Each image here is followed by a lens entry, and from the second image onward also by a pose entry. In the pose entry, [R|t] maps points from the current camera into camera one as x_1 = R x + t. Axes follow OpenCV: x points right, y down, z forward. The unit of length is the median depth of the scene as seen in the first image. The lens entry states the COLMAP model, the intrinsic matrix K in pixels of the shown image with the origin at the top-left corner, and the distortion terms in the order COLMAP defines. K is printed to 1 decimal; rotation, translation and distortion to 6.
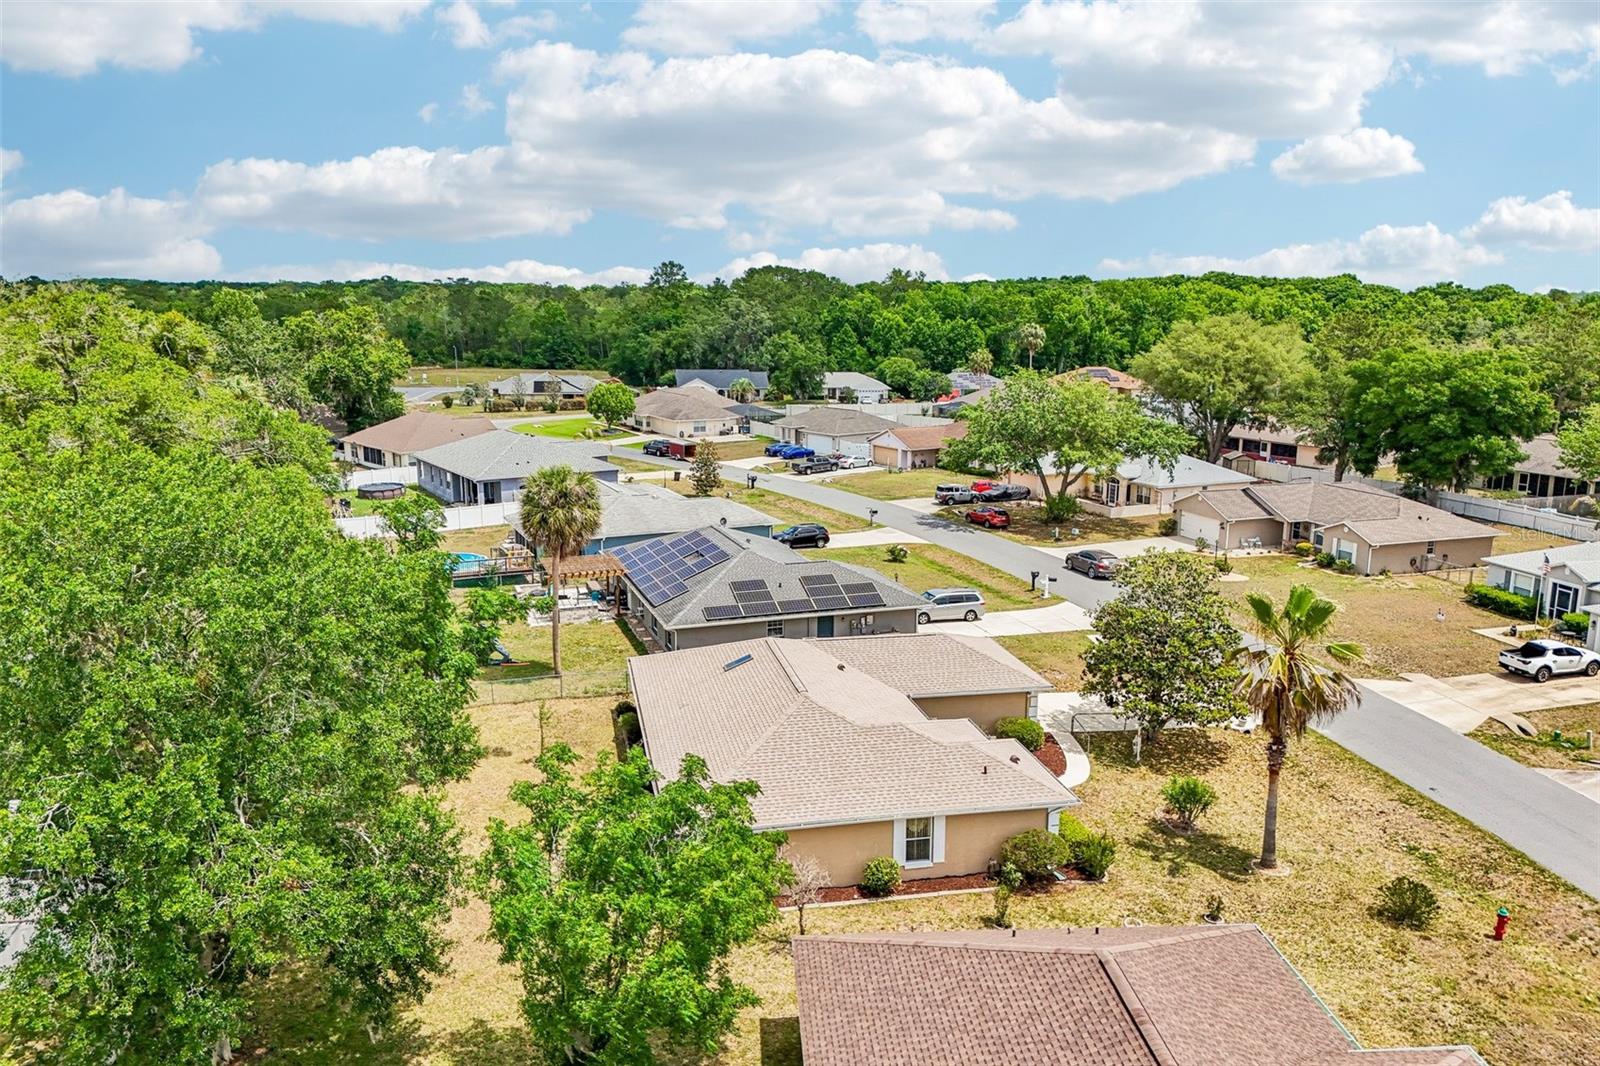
lens RADIAL K [[1169.8, 0, 765.7], [0, 1169.8, 526.7], [0, 0, 1]] dist [-0.001960, -0.007003]
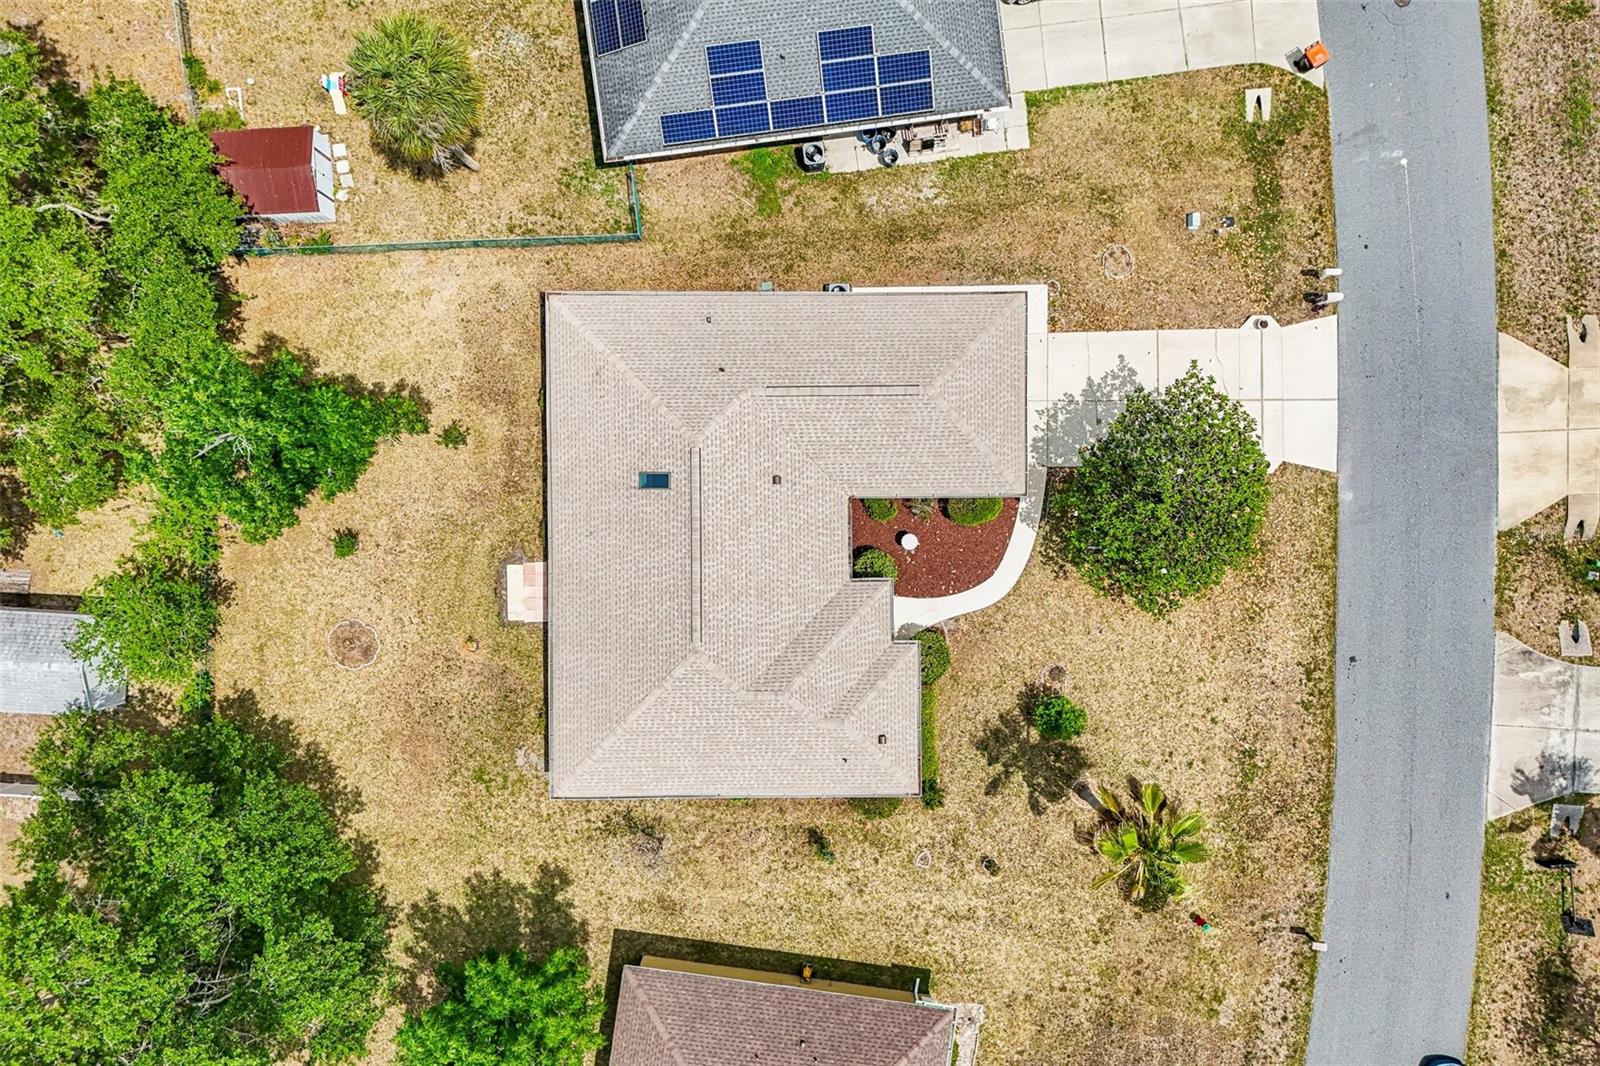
lens RADIAL K [[1180.0, 0, 806.7], [0, 1180.0, 533.0], [0, 0, 1]] dist [0.036327, -0.004437]
pose [[0.985189, 0.171316, 0.007252, 0.087274], [-0.038792, 0.181485, 0.982628, -0.734156], [0.167024, -0.968356, 0.185443, 0.806340]]
